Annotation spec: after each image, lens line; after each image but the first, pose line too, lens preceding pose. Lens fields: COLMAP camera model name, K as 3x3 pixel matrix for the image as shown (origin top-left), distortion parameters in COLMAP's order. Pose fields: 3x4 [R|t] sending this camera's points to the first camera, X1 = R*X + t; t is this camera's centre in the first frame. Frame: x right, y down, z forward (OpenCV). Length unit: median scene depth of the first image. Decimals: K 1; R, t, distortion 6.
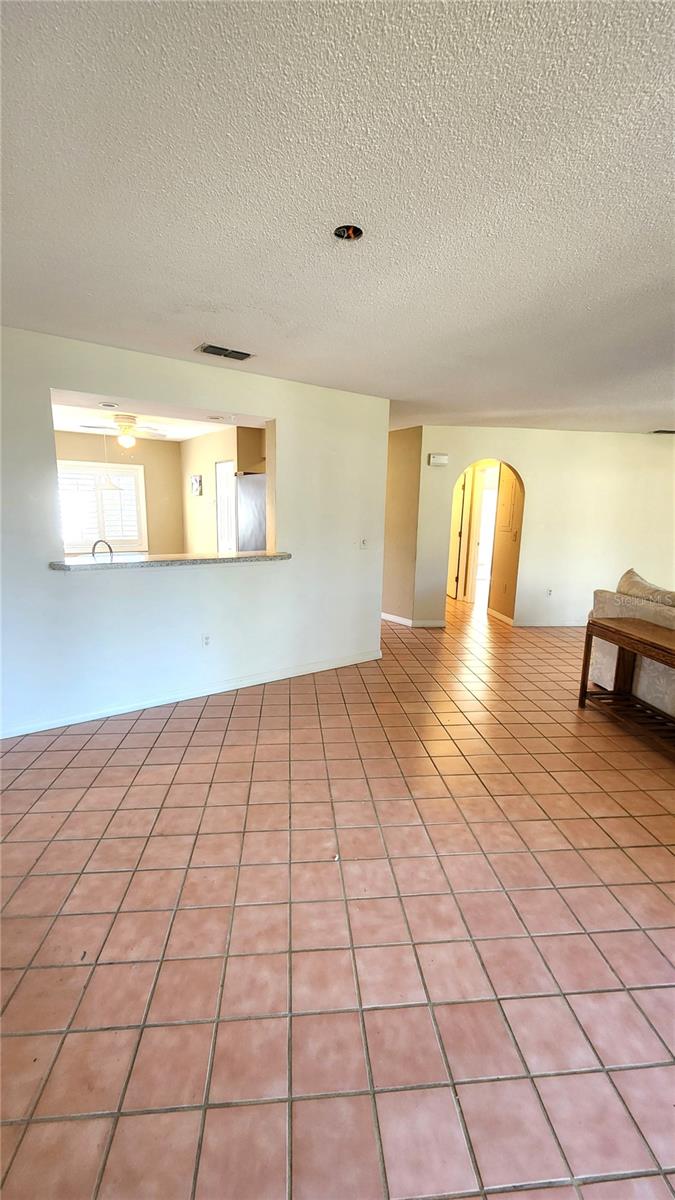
lens RADIAL K [[488.1, 0, 334.9], [0, 488.1, 602.6], [0, 0, 1]] dist [-0.001527, -0.000984]
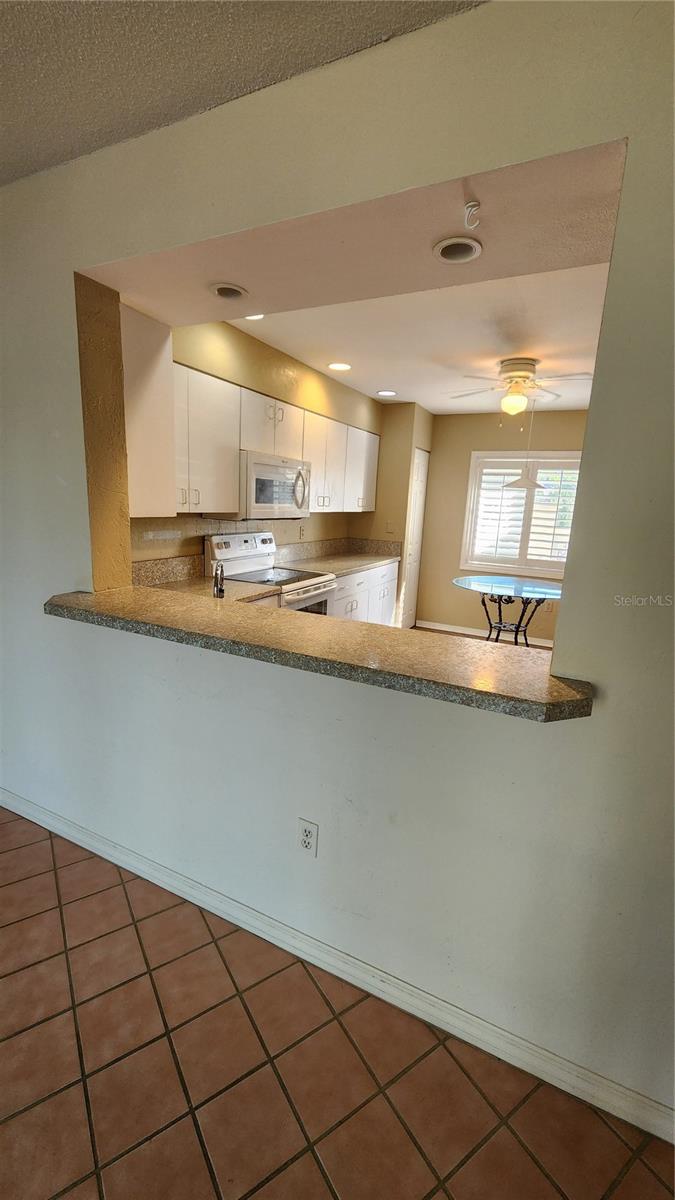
lens RADIAL K [[488.1, 0, 334.9], [0, 488.1, 602.6], [0, 0, 1]] dist [-0.001527, -0.000984]
pose [[0.467511, 0.184424, -0.864535, 0.073438], [-0.197630, 0.975047, 0.101127, -0.196481], [0.861612, 0.123581, 0.492293, 1.011453]]
